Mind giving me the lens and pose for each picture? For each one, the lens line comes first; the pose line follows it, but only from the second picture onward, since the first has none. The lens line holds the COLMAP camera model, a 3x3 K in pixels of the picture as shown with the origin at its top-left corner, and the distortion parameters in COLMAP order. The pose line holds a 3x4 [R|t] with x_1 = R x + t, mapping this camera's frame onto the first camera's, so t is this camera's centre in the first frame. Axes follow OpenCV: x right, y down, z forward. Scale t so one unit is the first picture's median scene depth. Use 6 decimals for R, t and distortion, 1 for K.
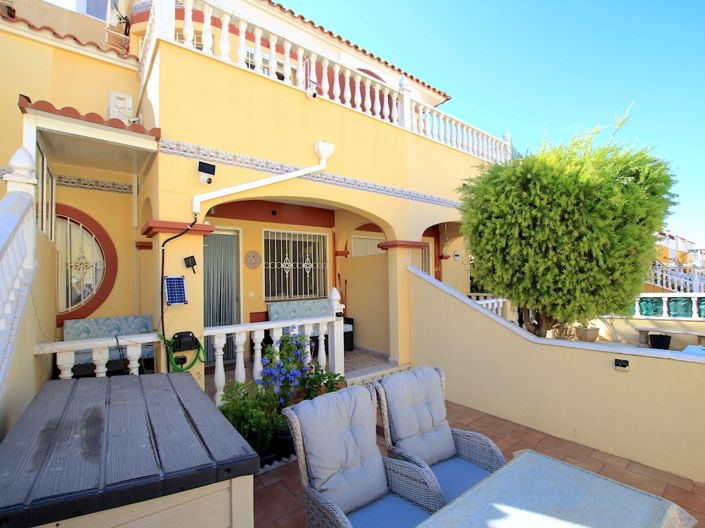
lens RADIAL K [[338.1, 0, 352.0], [0, 338.1, 268.4], [0, 0, 1]] dist [-0.021690, 0.000186]
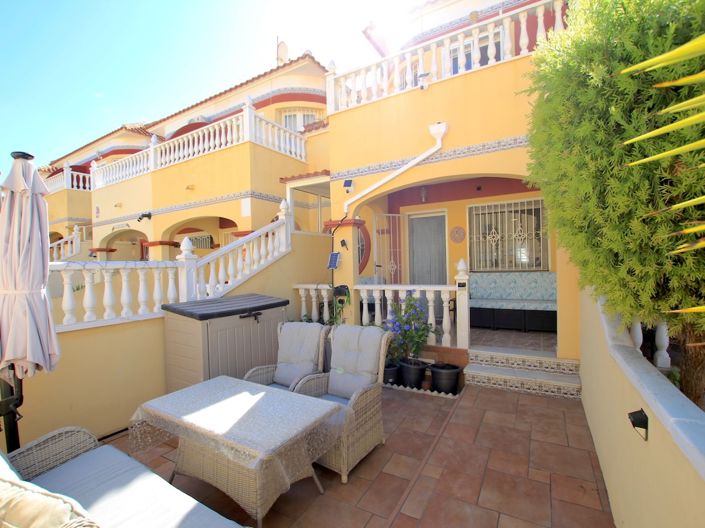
lens RADIAL K [[323.6, 0, 352.5], [0, 323.6, 264.0], [0, 0, 1]] dist [-0.023763, 0.000476]
pose [[0.363984, 0.012975, -0.931315, 0.853669], [0.051737, 0.998078, 0.034125, 0.025308], [0.929967, -0.060605, 0.362613, 0.383736]]
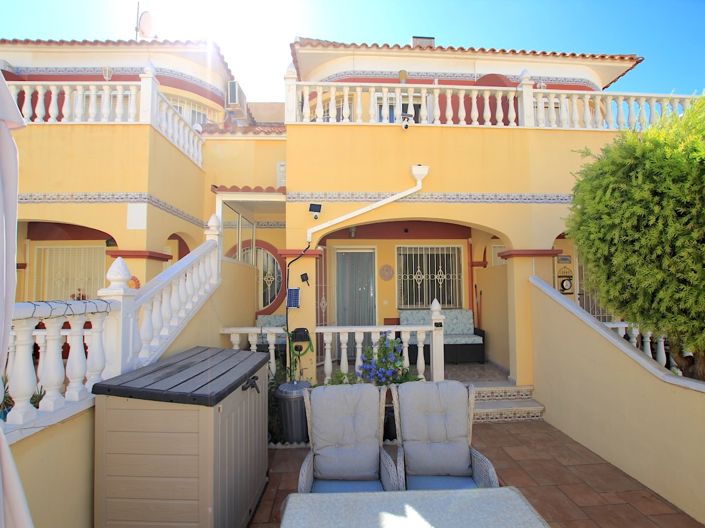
lens RADIAL K [[326.1, 0, 351.0], [0, 326.1, 271.5], [0, 0, 1]] dist [-0.025137, 0.001336]
pose [[0.808865, -0.018997, -0.587688, 0.384748], [0.010107, 0.999779, -0.018408, -0.014882], [0.587908, 0.008949, 0.808878, 0.024051]]
